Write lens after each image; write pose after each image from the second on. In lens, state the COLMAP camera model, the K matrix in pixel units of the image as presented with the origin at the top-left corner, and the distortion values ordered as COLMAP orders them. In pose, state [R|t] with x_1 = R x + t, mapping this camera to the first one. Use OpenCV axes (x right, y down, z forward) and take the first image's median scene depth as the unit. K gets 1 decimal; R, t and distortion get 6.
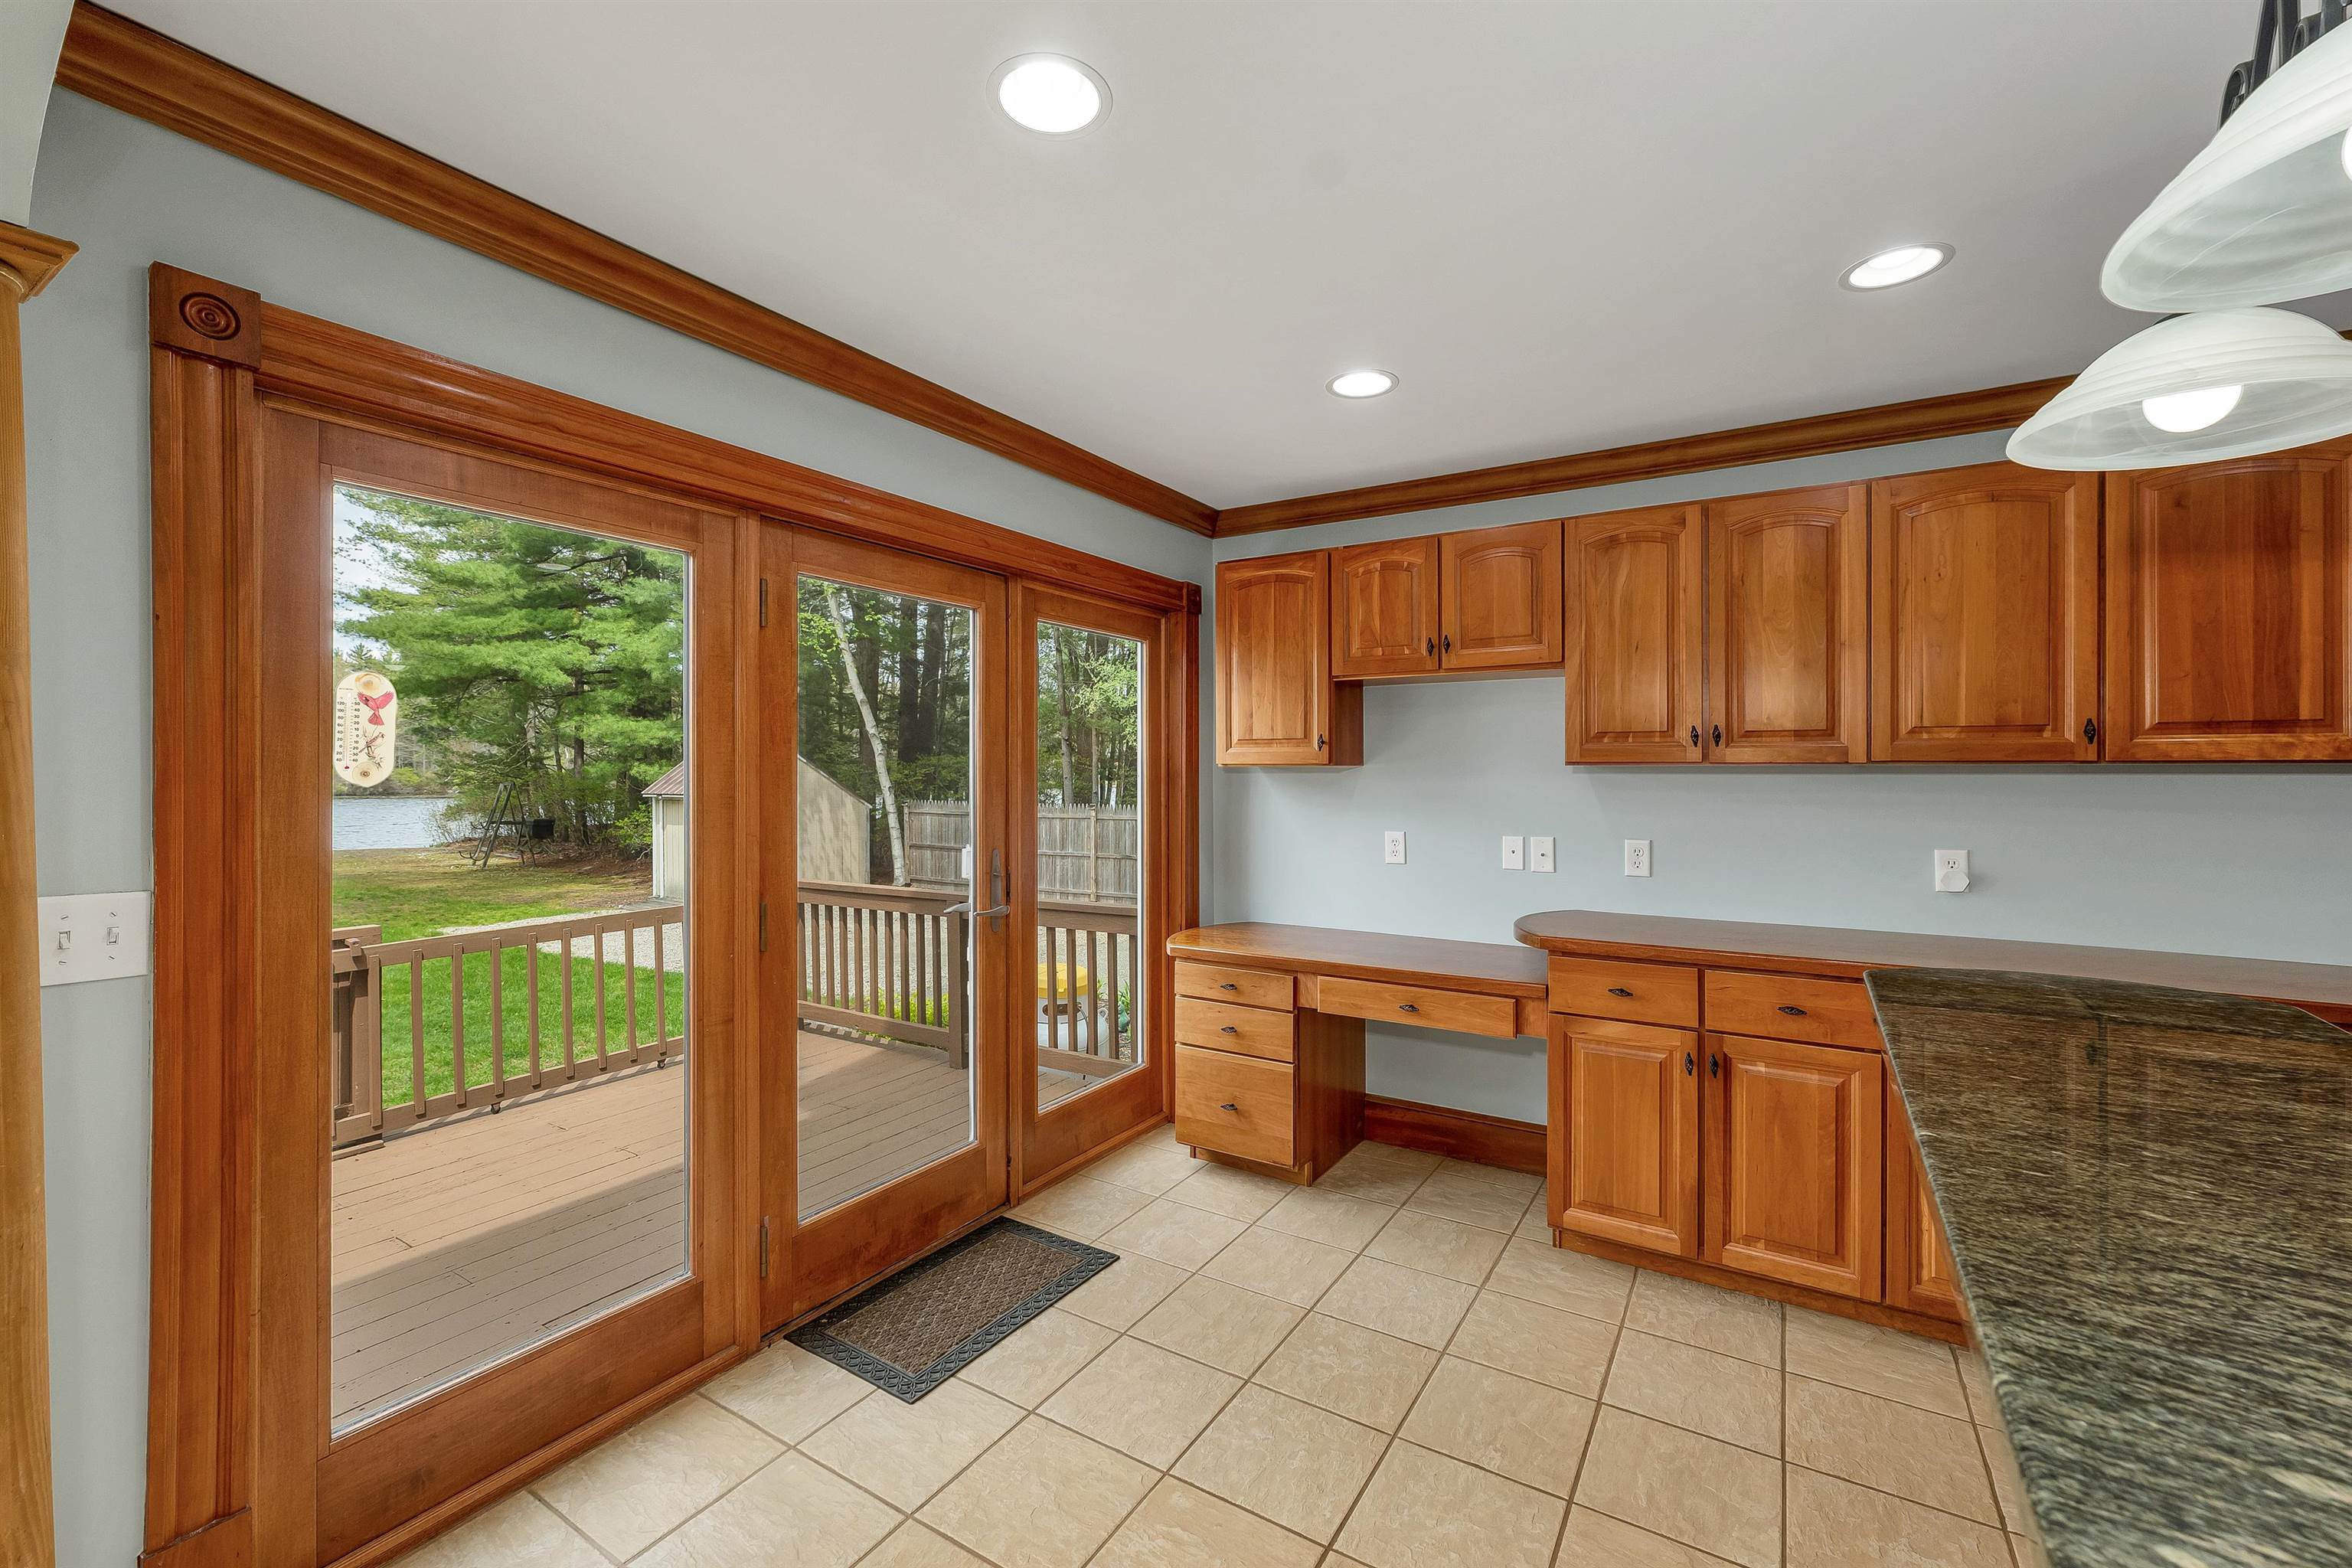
lens RADIAL K [[980.4, 0, 1176.0], [0, 980.4, 784.0], [0, 0, 1]] dist [-0.001676, -0.000784]
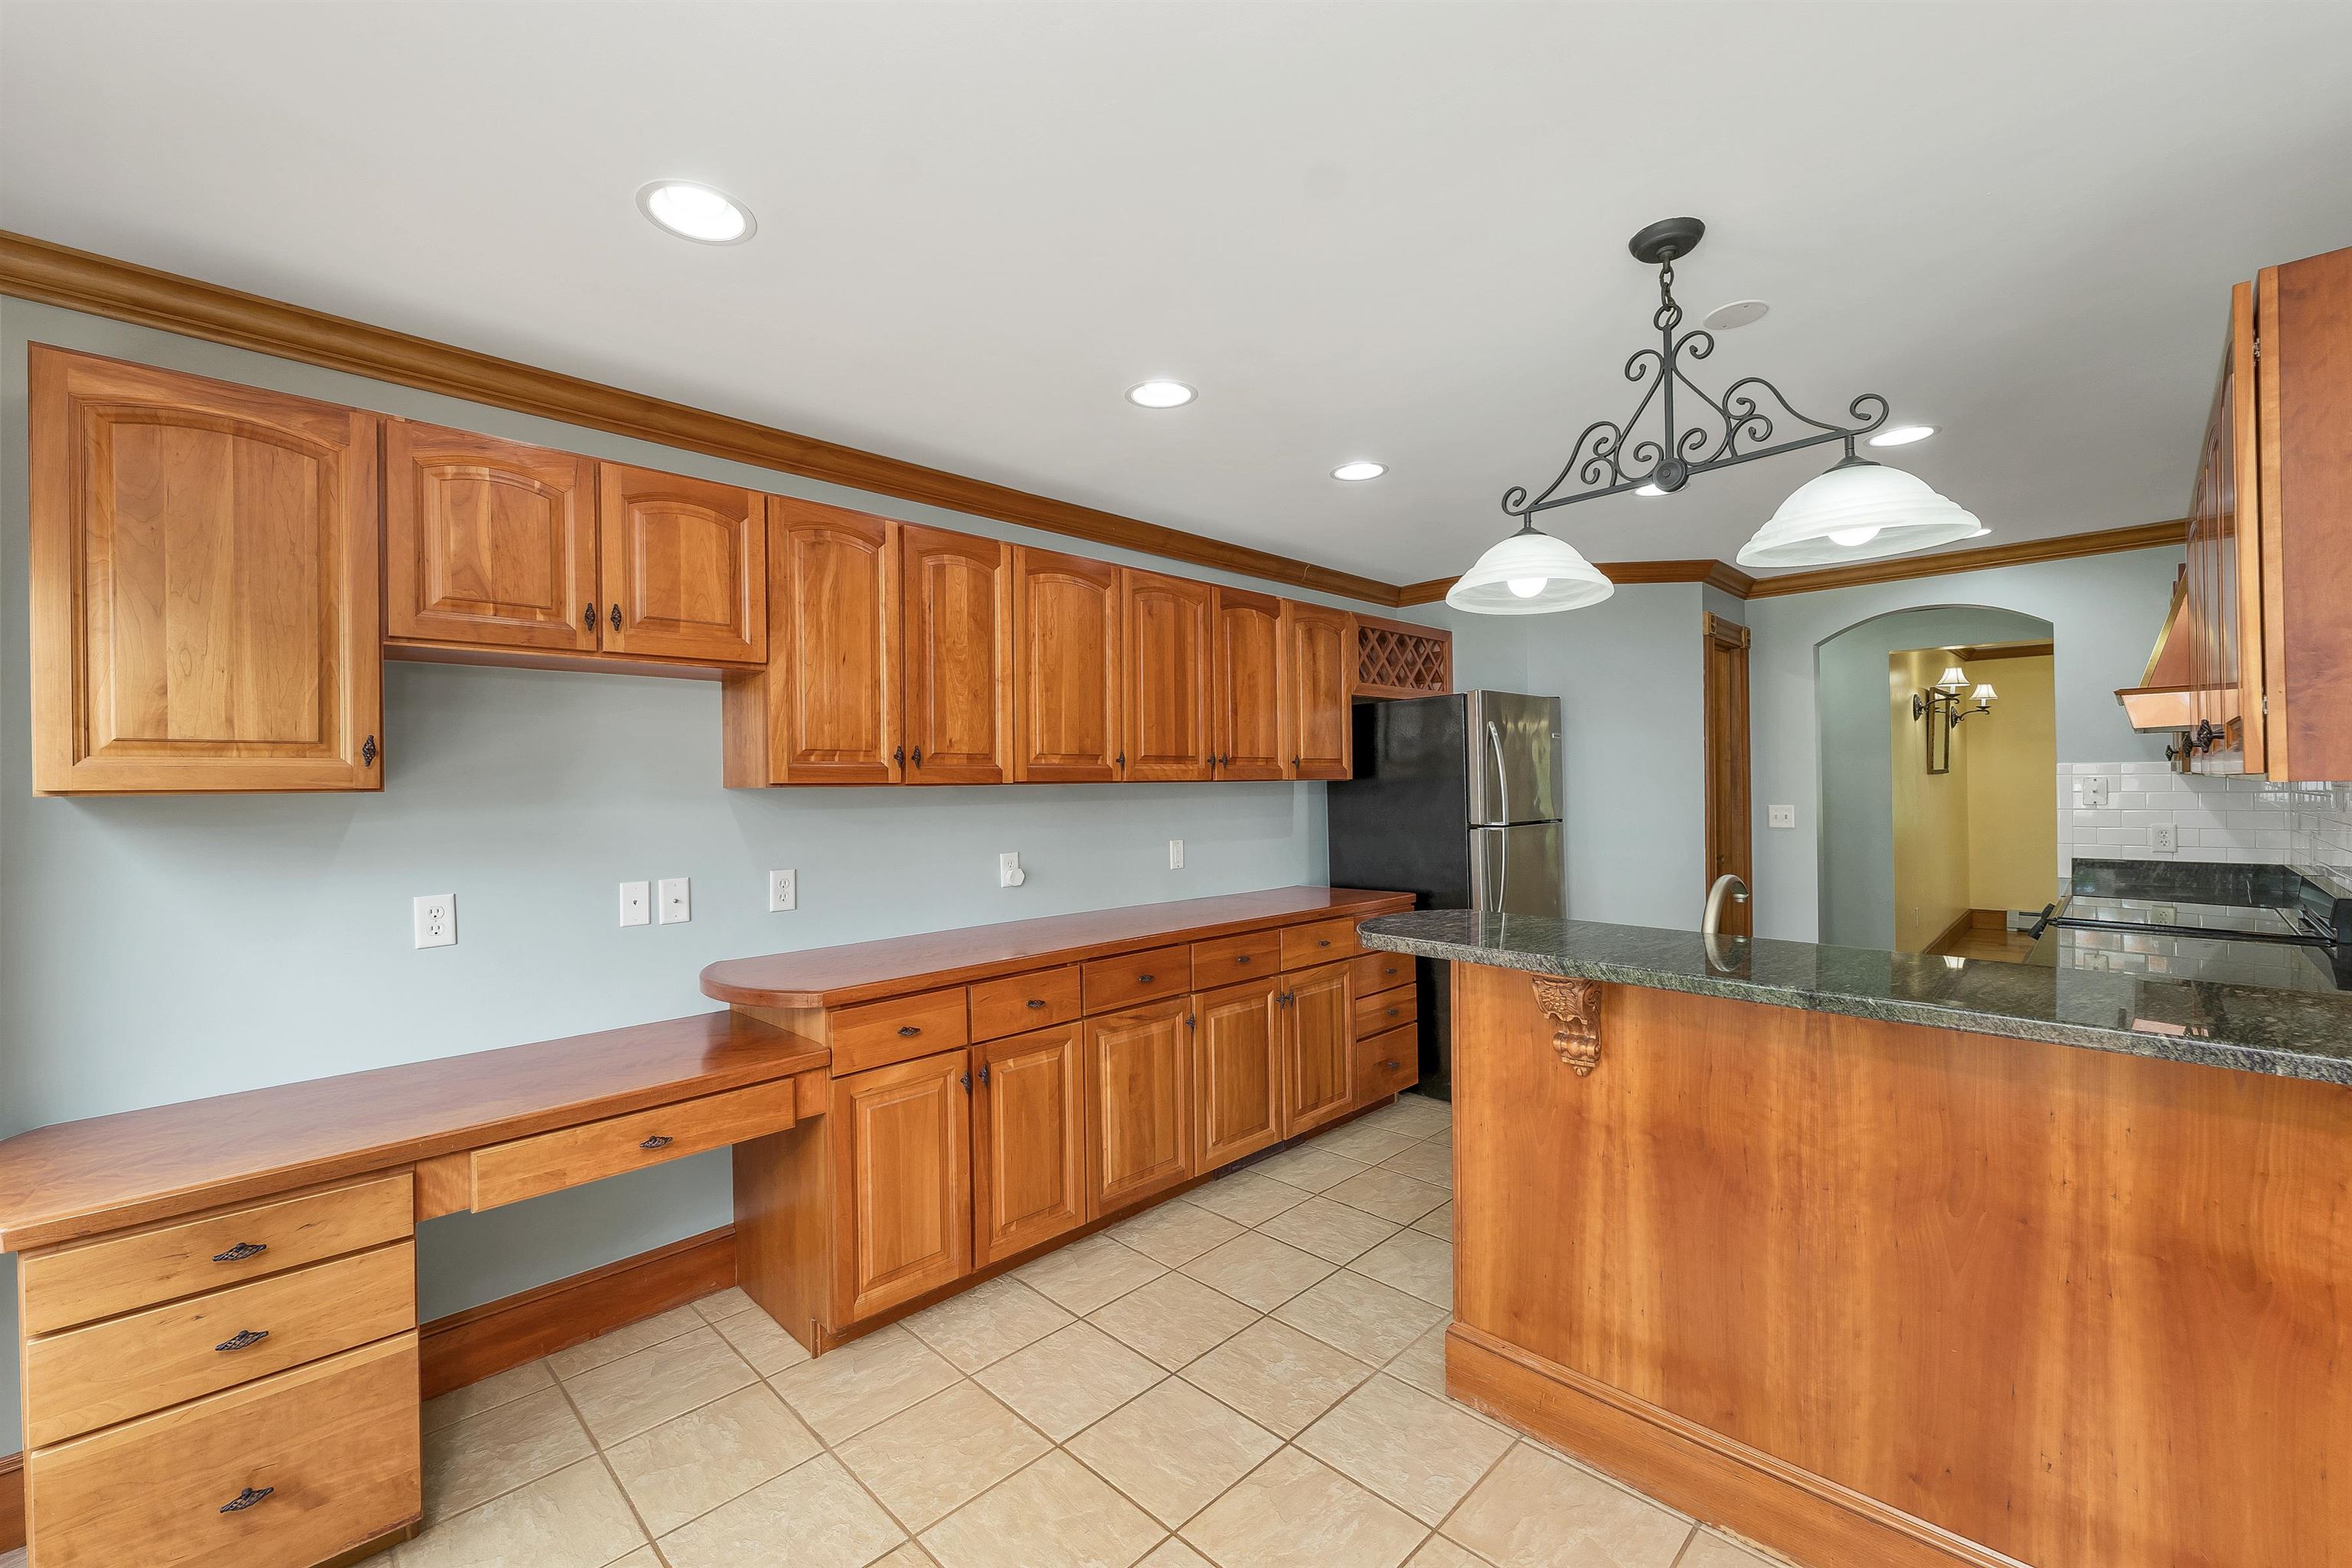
lens RADIAL K [[964.5, 0, 1181.0], [0, 964.5, 799.4], [0, 0, 1]] dist [0.000365, 0.000228]
pose [[0.219357, -0.020669, 0.975426, -0.336965], [0.025267, 0.999561, 0.015499, -0.013297], [-0.975317, 0.021246, 0.219783, 0.487070]]
